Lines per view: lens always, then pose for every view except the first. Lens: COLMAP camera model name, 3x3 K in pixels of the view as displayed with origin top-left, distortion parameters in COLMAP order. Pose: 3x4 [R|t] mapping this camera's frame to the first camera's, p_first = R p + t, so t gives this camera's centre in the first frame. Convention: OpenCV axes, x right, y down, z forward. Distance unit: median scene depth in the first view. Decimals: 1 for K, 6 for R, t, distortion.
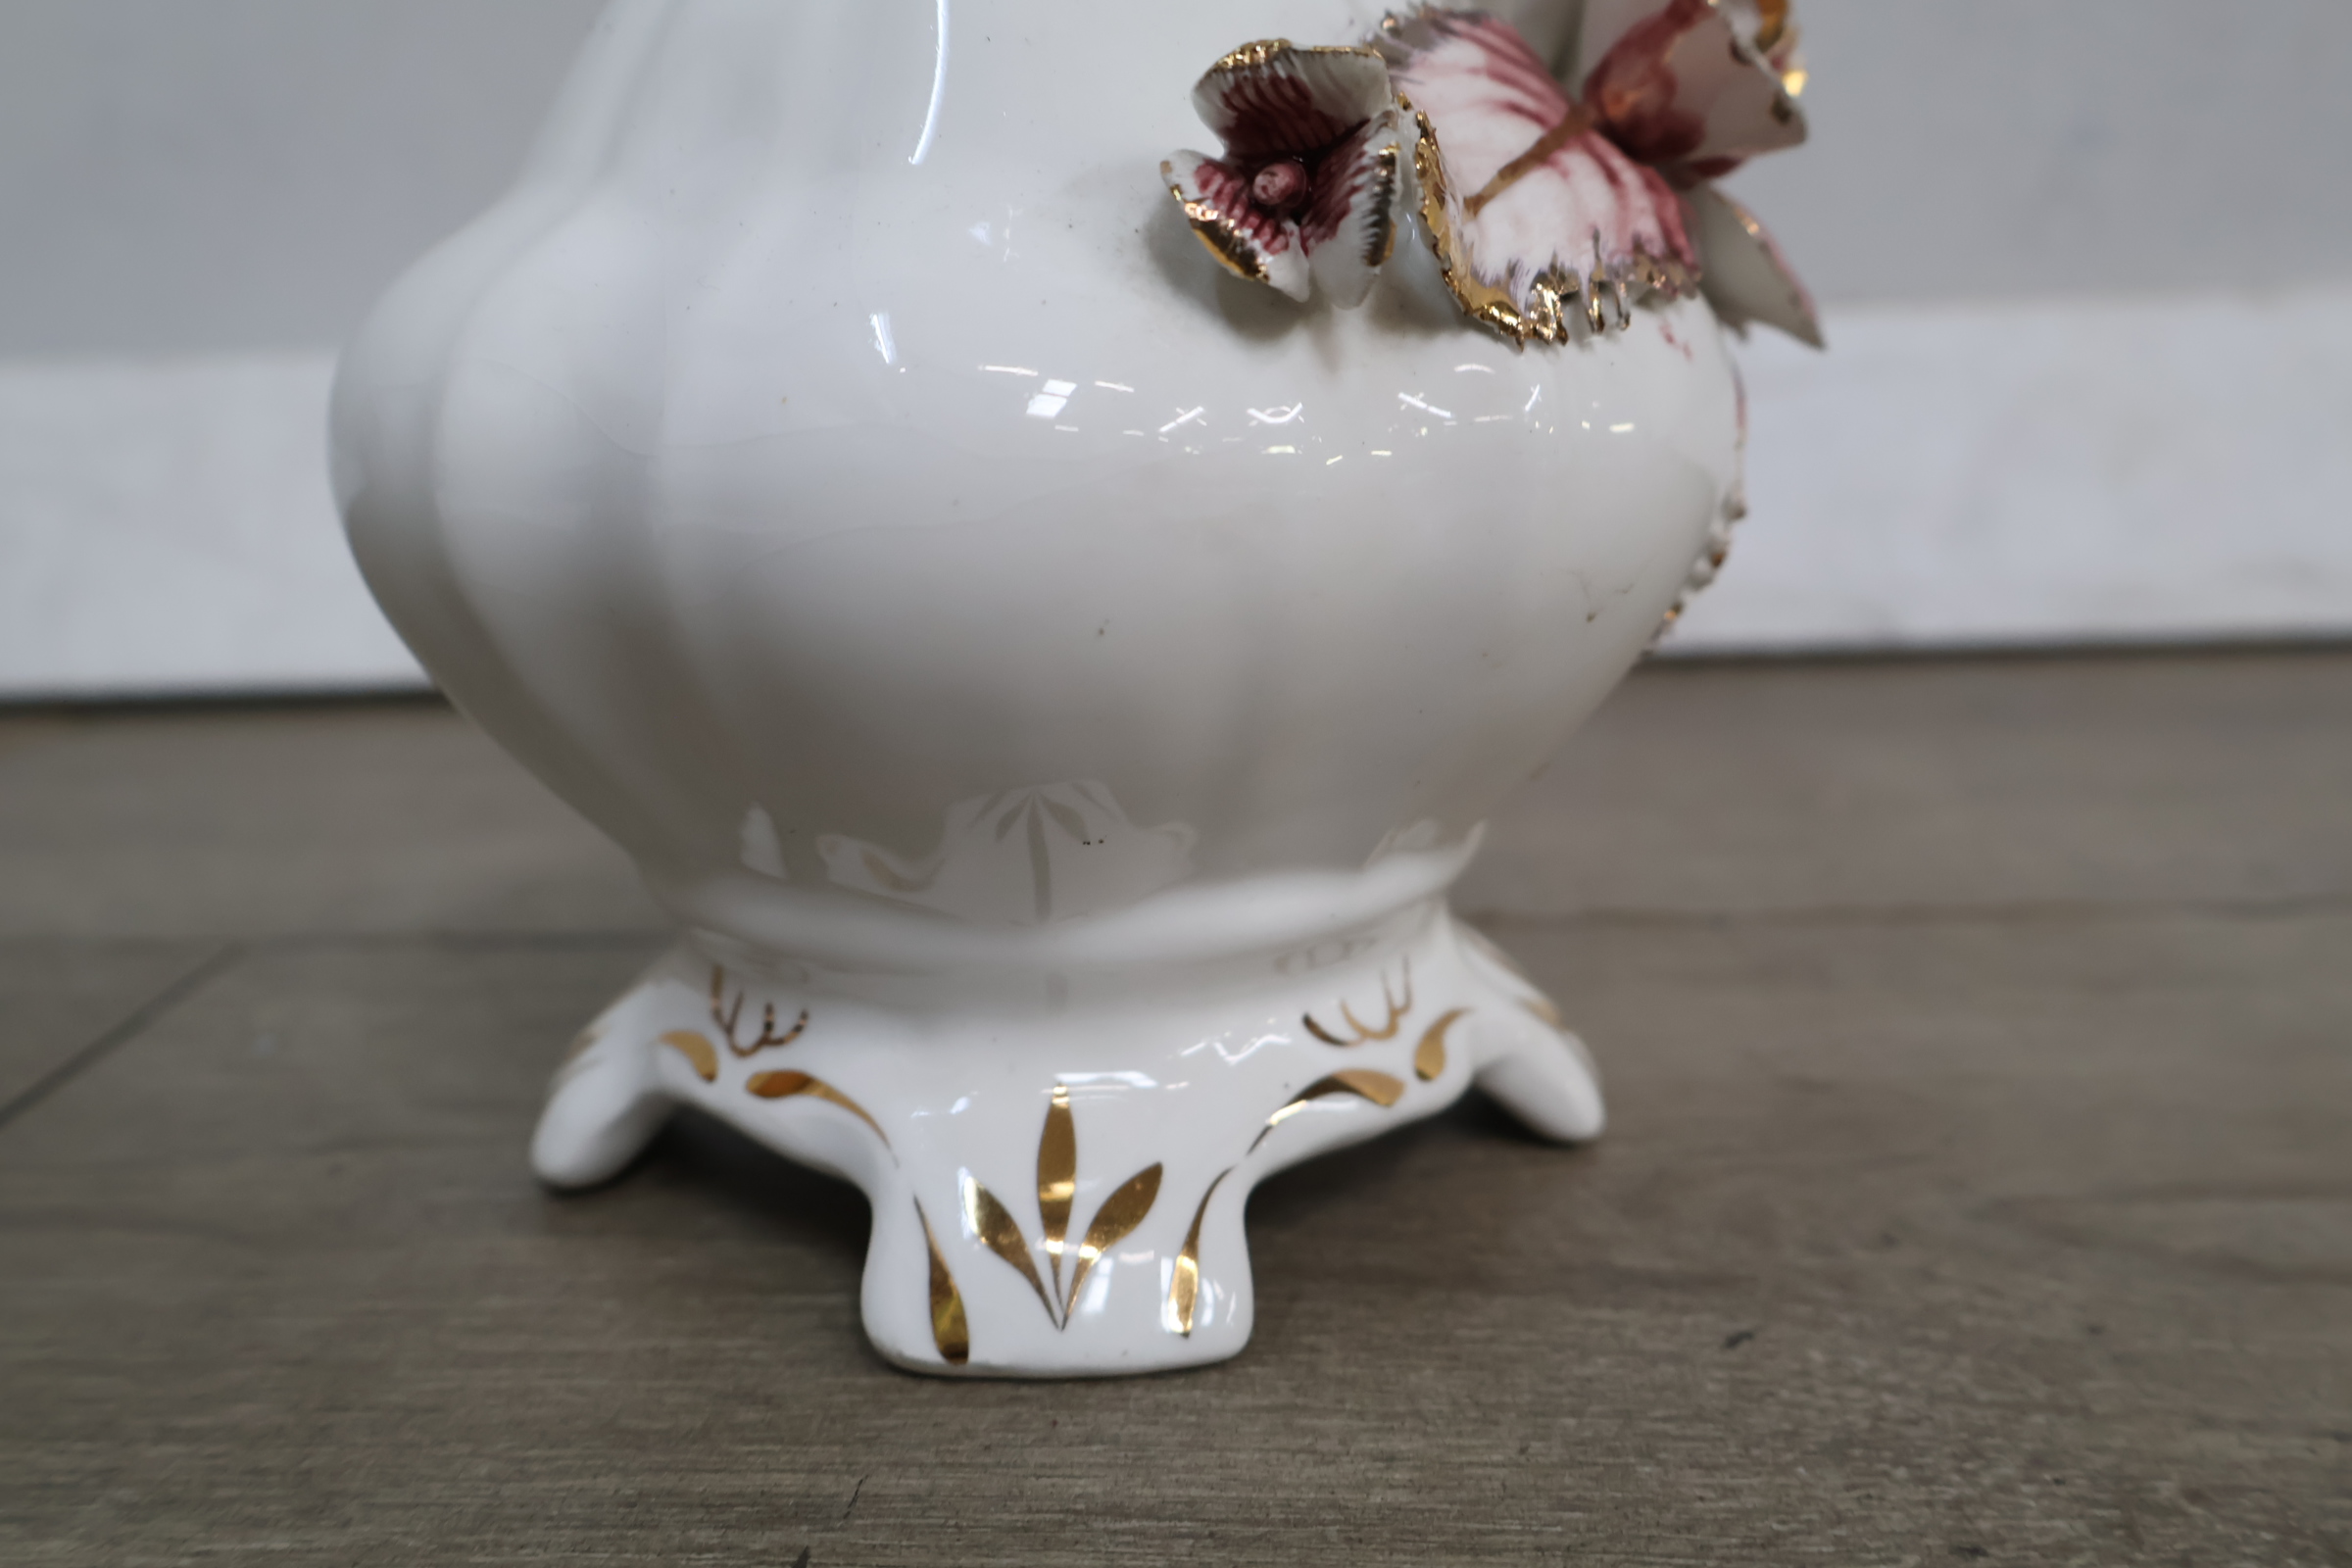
lens RADIAL K [[2302.0, 0, 1181.7], [0, 2302.0, 821.3], [0, 0, 1]] dist [0.013930, 0.012200]
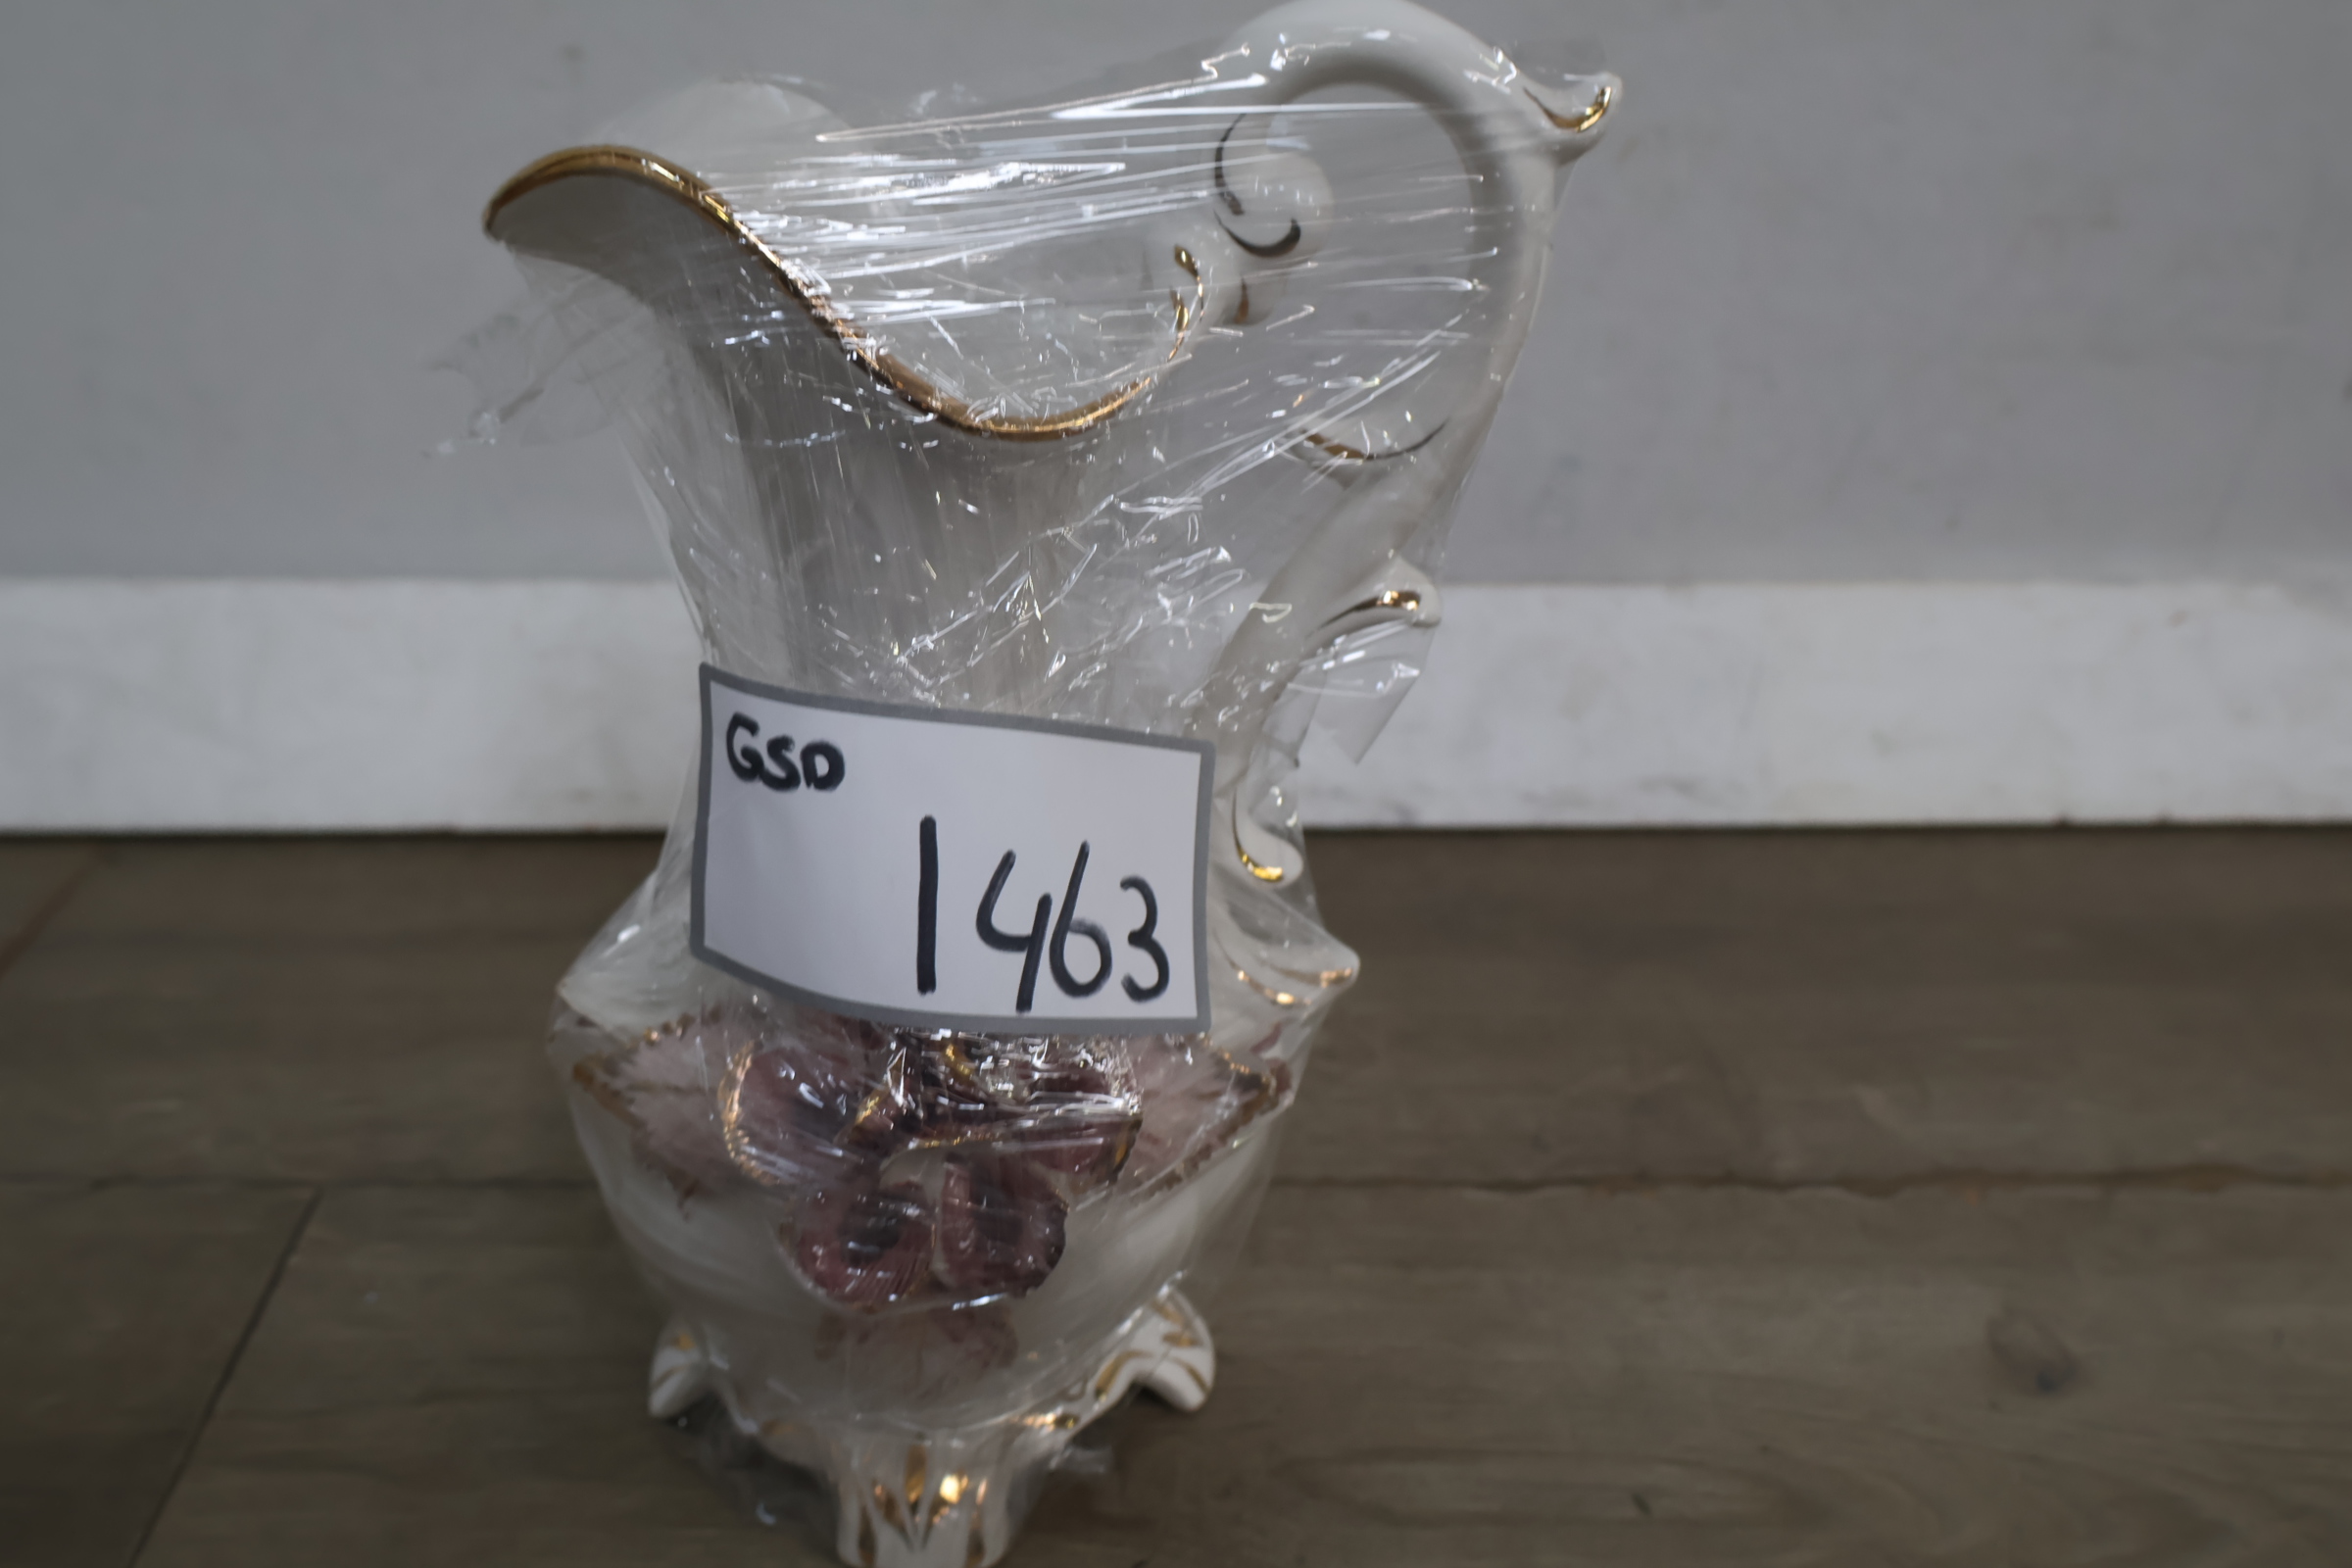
lens RADIAL K [[2379.9, 0, 1176.3], [0, 2379.9, 796.2], [0, 0, 1]] dist [0.019698, 0.001266]
pose [[0.996077, 0.012995, 0.087531, 0.072983], [-0.031268, 0.977037, 0.210762, -0.958846], [-0.082782, -0.212672, 0.973611, -1.031502]]
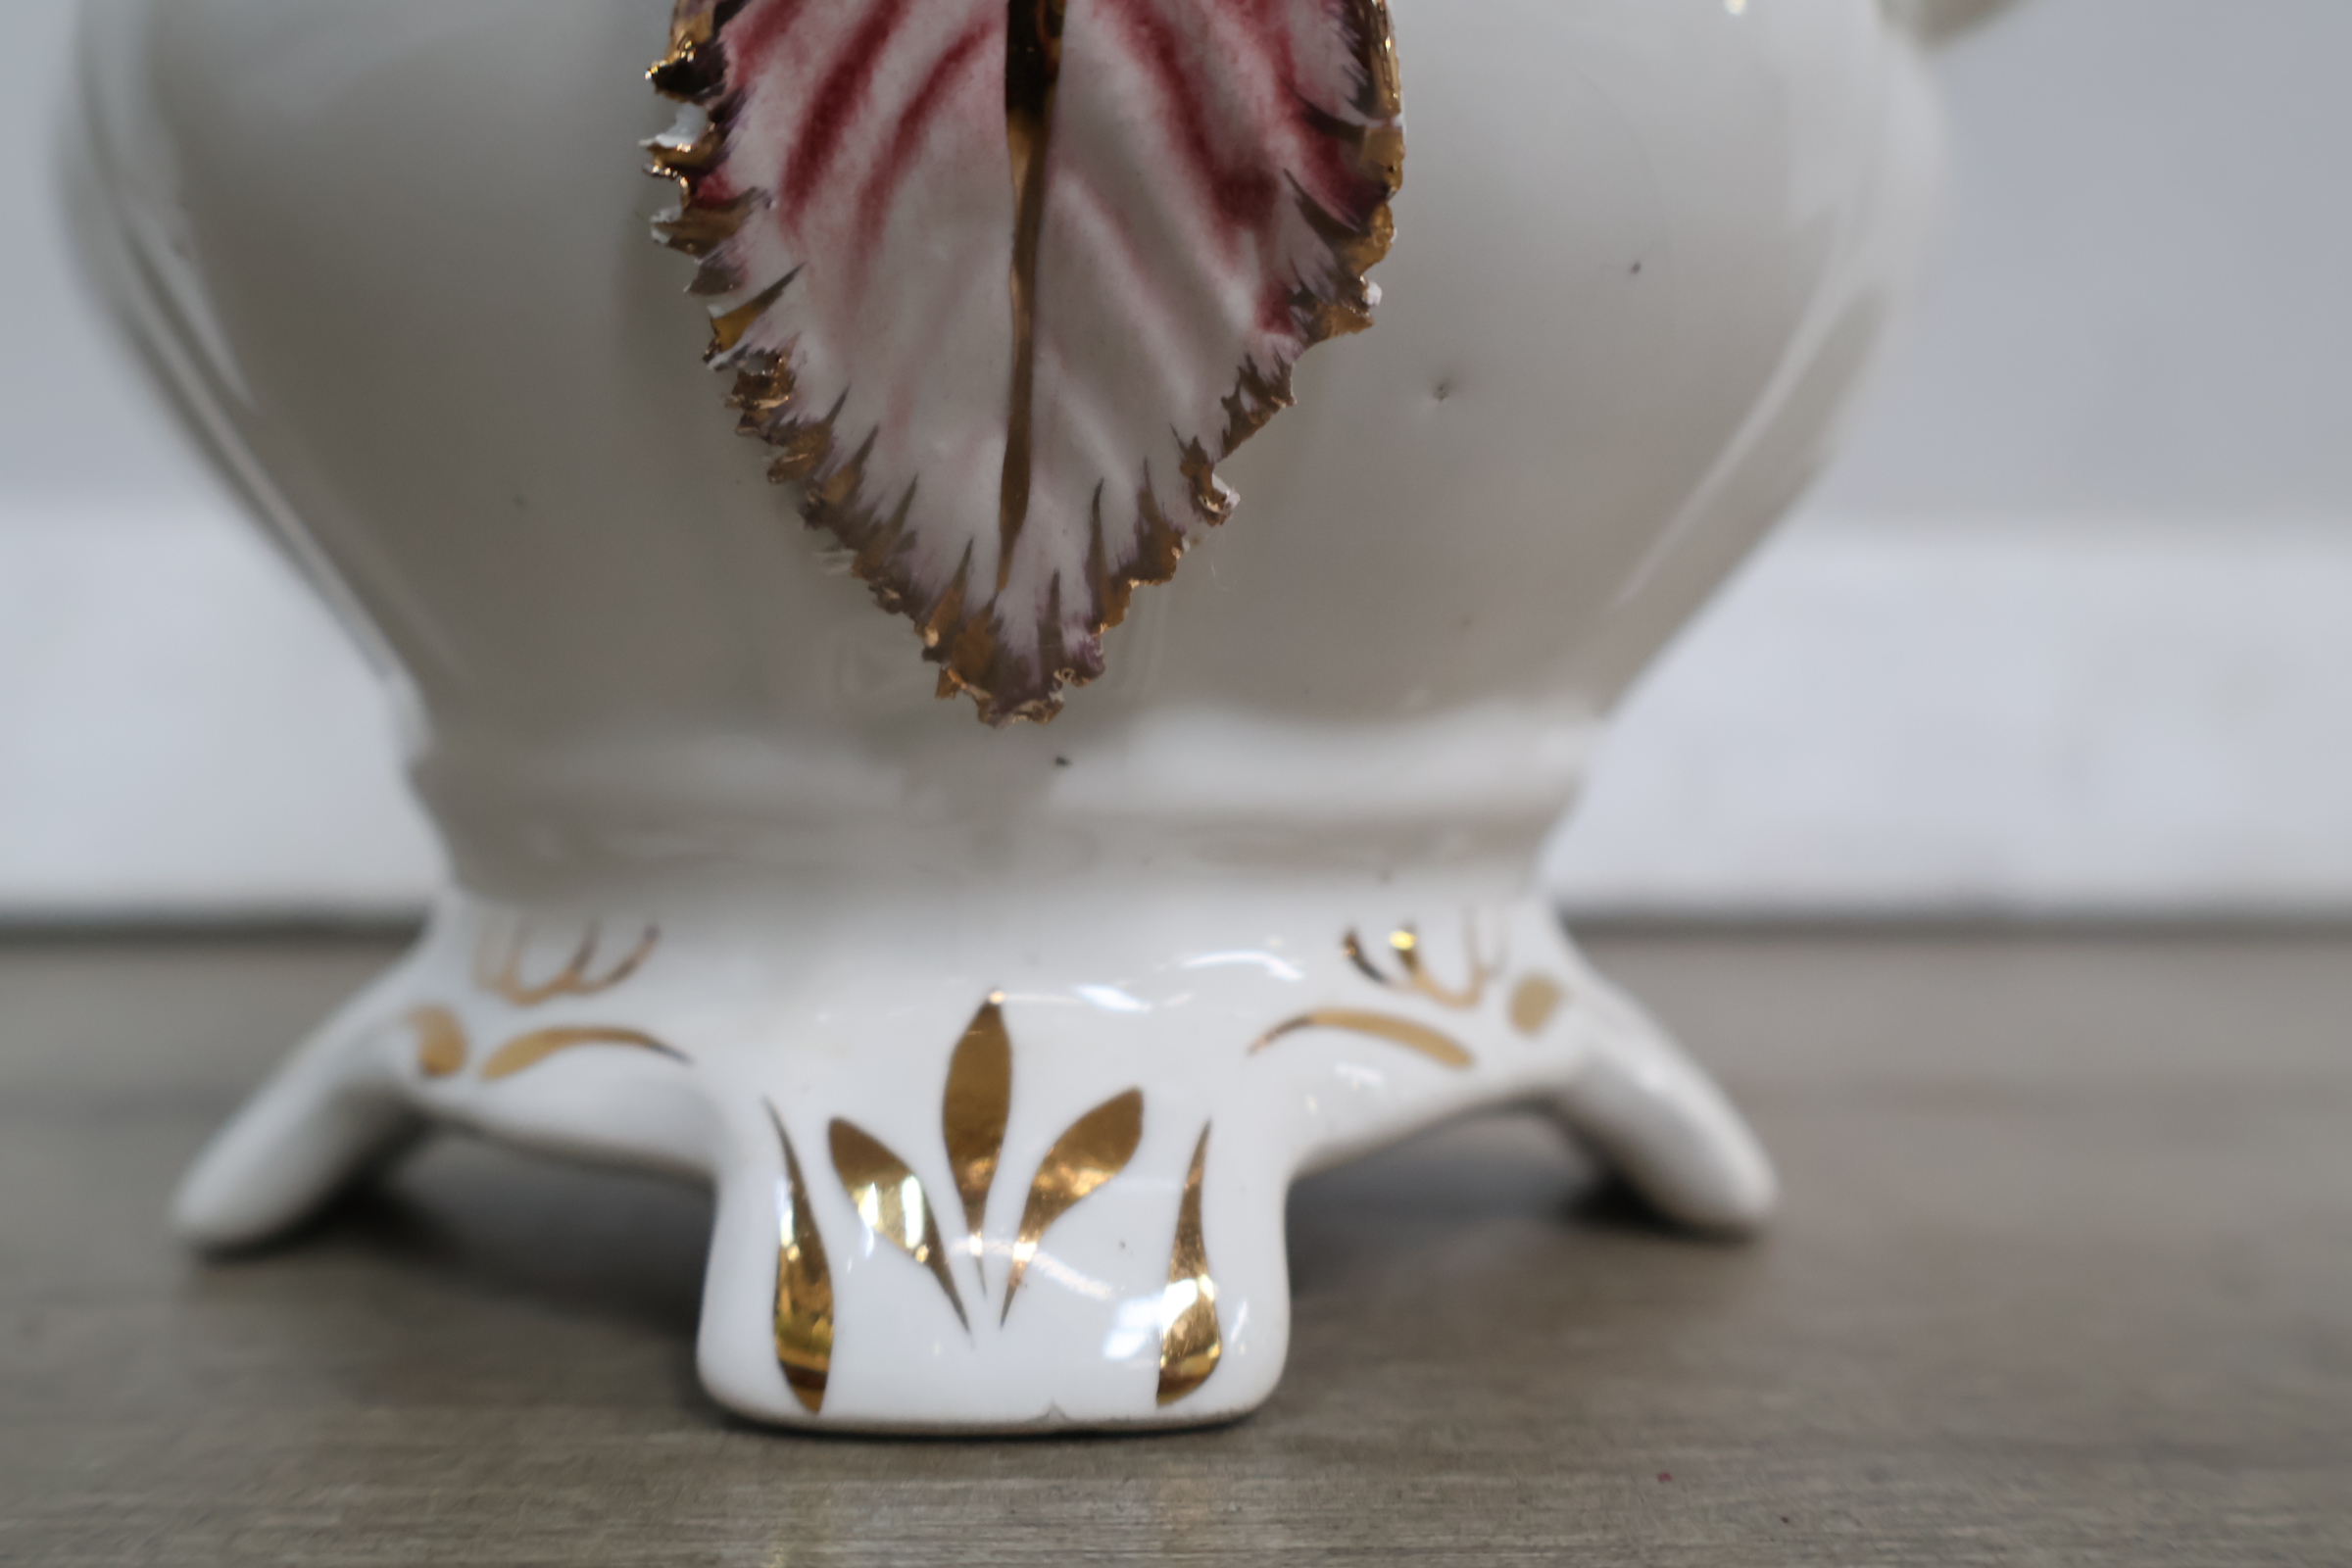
lens RADIAL K [[2335.0, 0, 1176.0], [0, 2335.0, 784.0], [0, 0, 1]] dist [0.017696, 0.020171]
pose [[0.993670, 0.036987, 0.106071, -0.190578], [-0.011704, 0.973188, -0.229712, 0.185580], [-0.111723, 0.227017, 0.967461, 0.468734]]
